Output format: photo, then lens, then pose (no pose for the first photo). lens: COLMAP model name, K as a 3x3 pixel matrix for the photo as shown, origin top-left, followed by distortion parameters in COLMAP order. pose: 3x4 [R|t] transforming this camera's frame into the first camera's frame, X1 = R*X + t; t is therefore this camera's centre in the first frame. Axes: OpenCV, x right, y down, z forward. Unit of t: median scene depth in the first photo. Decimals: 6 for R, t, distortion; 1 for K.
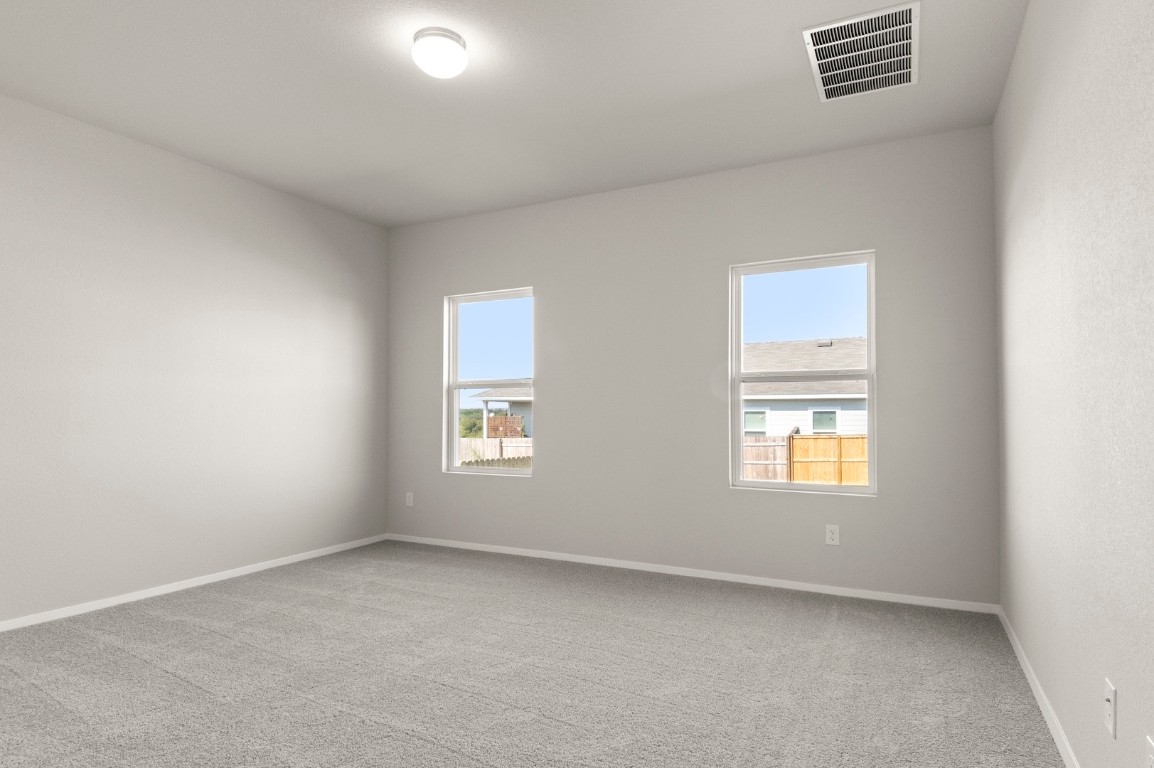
lens RADIAL K [[614.5, 0, 582.5], [0, 614.5, 392.1], [0, 0, 1]] dist [-0.016420, -0.011970]
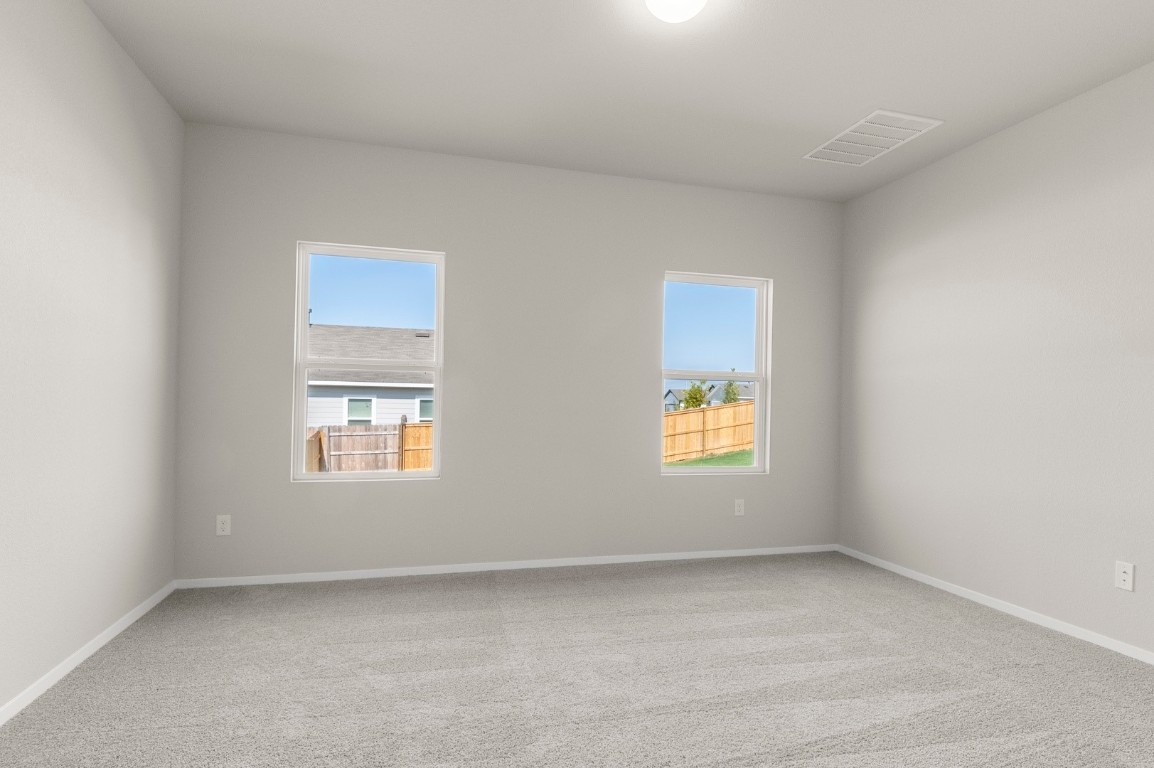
lens RADIAL K [[614.5, 0, 583.0], [0, 614.5, 386.2], [0, 0, 1]] dist [-0.016420, -0.011970]
pose [[0.736198, 0.028890, 0.676149, -0.122885], [-0.036179, 0.999340, -0.003307, 0.001630], [-0.675798, -0.022028, 0.736758, 0.060966]]
